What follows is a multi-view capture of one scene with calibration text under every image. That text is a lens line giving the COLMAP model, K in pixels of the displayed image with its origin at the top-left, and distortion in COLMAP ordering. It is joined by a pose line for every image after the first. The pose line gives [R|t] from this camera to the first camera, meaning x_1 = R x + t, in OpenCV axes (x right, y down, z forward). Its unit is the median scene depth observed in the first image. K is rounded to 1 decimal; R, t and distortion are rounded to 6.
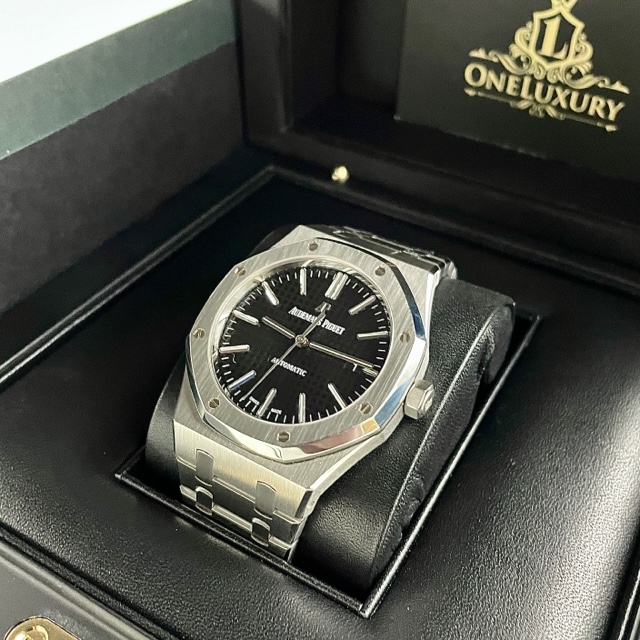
lens RADIAL K [[737.4, 0, 351.1], [0, 737.4, 335.3], [0, 0, 1]] dist [0.088338, -0.168474]
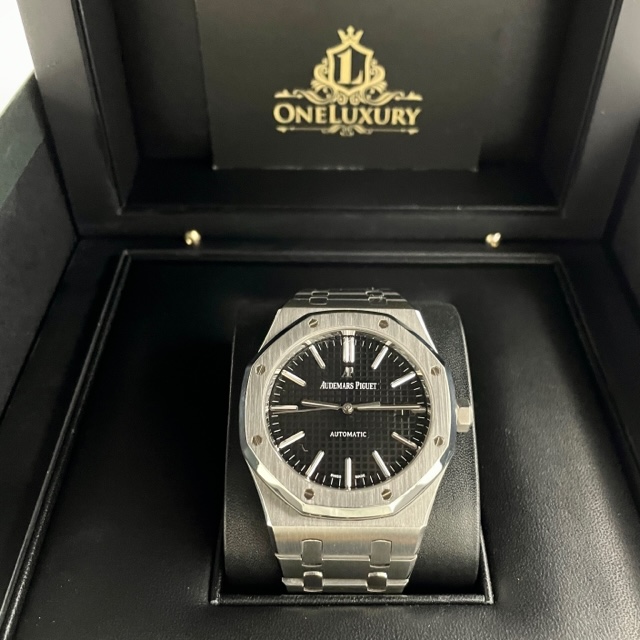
lens RADIAL K [[737.4, 0, 351.1], [0, 737.4, 335.3], [0, 0, 1]] dist [0.088338, -0.168474]
pose [[0.858480, -0.356238, 0.368927, -0.274399], [0.345324, 0.933382, 0.097722, -0.127484], [-0.379162, 0.043508, 0.924307, -0.018010]]
